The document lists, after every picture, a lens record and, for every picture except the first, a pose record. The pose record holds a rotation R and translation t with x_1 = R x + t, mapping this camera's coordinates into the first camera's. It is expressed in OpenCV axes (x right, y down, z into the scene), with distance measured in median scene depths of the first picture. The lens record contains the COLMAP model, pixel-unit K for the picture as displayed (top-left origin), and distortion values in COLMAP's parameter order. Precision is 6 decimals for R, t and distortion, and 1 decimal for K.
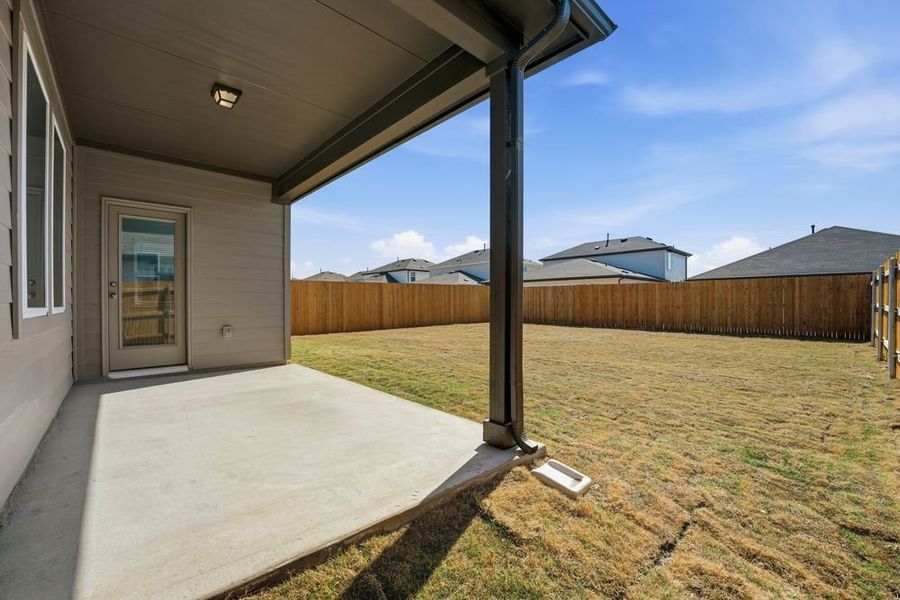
lens RADIAL K [[378.2, 0, 458.3], [0, 378.2, 302.0], [0, 0, 1]] dist [-0.013544, 0.000672]
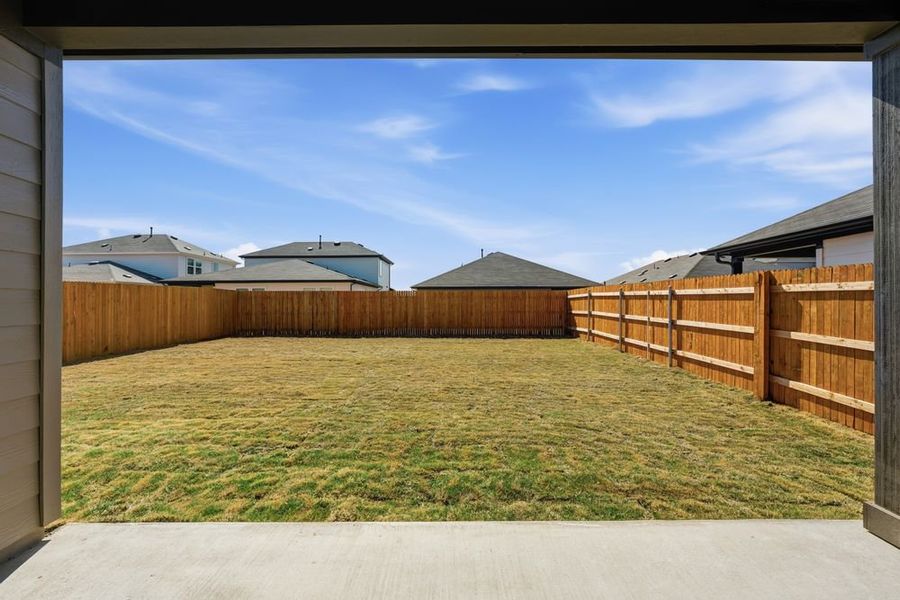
lens RADIAL K [[378.2, 0, 451.2], [0, 378.2, 301.4], [0, 0, 1]] dist [-0.013544, 0.000672]
pose [[0.681171, 0.000402, 0.732124, -0.161133], [0.002375, 0.999993, -0.002759, -0.015749], [-0.732121, 0.003618, 0.681165, 0.184079]]
